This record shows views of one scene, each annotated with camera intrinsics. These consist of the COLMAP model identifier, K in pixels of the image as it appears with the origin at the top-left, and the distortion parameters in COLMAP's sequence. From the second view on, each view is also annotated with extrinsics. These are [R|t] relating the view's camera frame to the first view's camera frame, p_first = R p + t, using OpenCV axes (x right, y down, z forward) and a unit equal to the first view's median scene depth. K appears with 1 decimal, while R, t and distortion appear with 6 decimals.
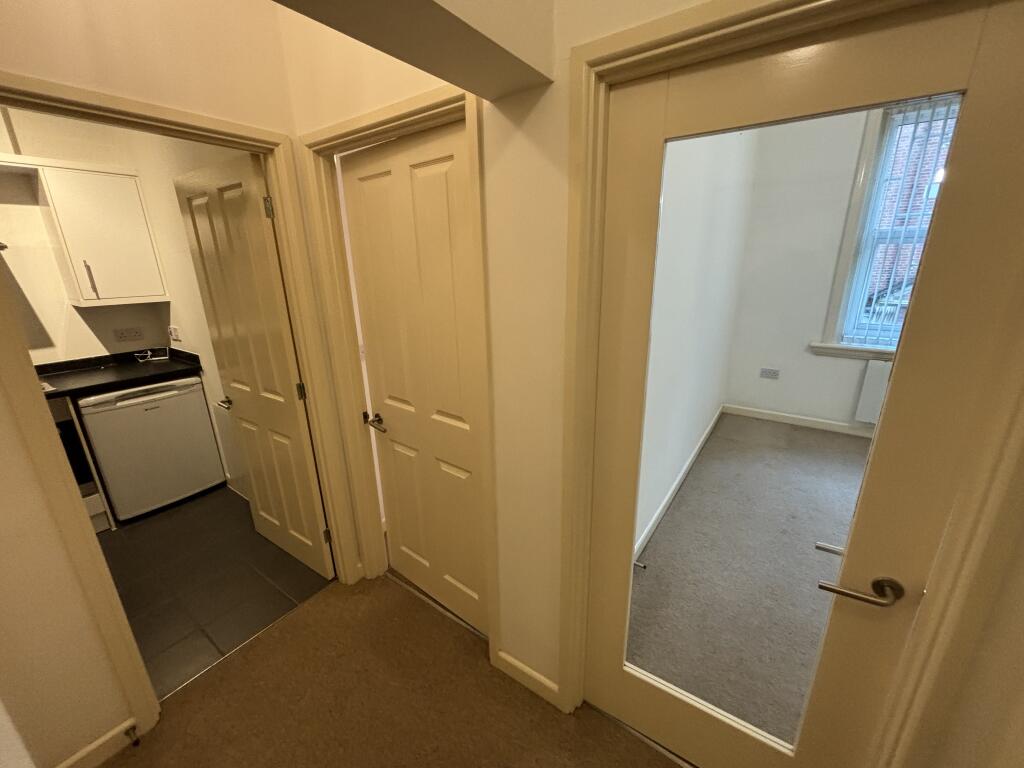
lens RADIAL K [[412.7, 0, 512.0], [0, 412.7, 384.0], [0, 0, 1]] dist [0.000320, 0.000029]
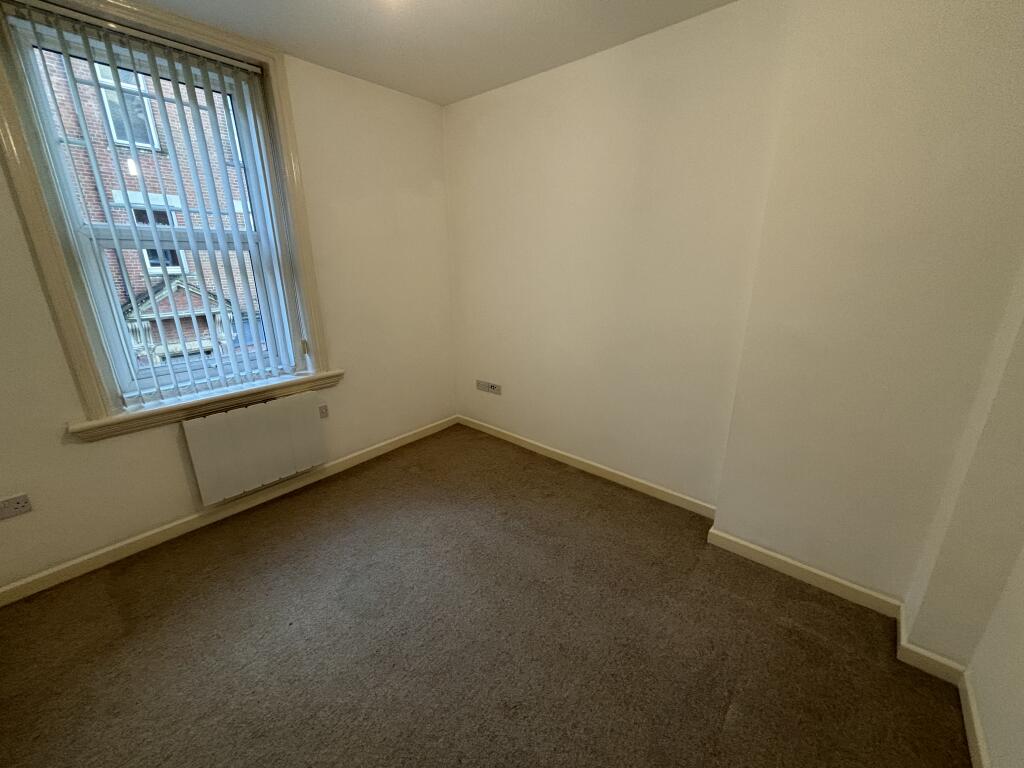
lens RADIAL K [[412.7, 0, 512.0], [0, 412.7, 384.0], [0, 0, 1]] dist [0.000320, 0.000029]
pose [[0.099893, -0.283497, 0.953756, 0.291589], [0.289261, 0.925425, 0.244779, -0.118662], [-0.952024, 0.251433, 0.174448, 0.350940]]
